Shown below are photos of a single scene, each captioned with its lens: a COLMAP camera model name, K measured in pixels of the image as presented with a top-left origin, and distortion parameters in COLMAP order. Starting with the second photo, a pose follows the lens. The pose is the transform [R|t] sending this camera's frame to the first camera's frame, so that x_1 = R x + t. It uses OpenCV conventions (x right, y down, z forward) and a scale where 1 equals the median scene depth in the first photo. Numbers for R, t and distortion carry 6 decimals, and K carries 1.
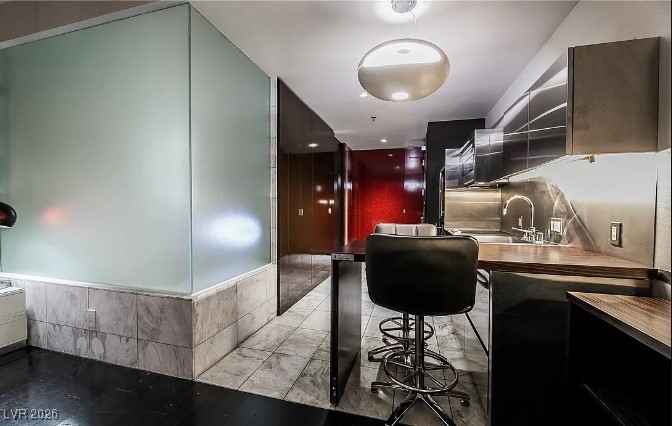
lens RADIAL K [[270.8, 0, 335.4], [0, 270.8, 212.1], [0, 0, 1]] dist [0.000805, 0.000009]
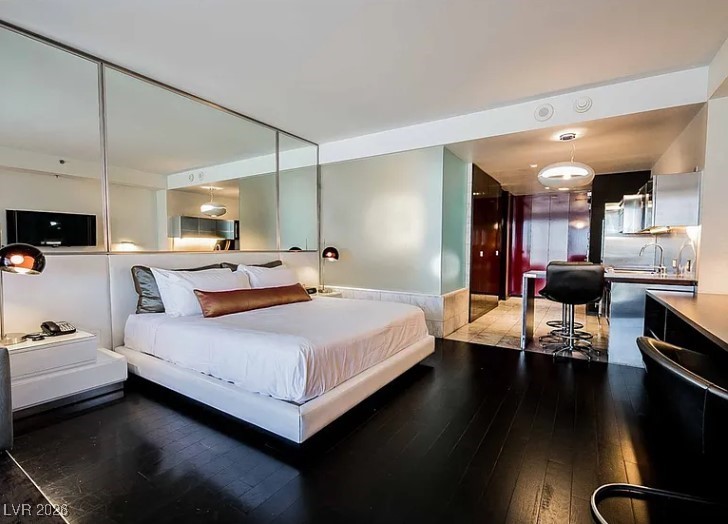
lens RADIAL K [[344.5, 0, 364.9], [0, 344.5, 265.0], [0, 0, 1]] dist [-0.002591, -0.000188]
pose [[0.957041, 0.012316, -0.289692, -0.242255], [-0.003186, 0.999484, 0.031969, 0.006721], [0.289936, -0.029673, 0.956586, -1.077470]]
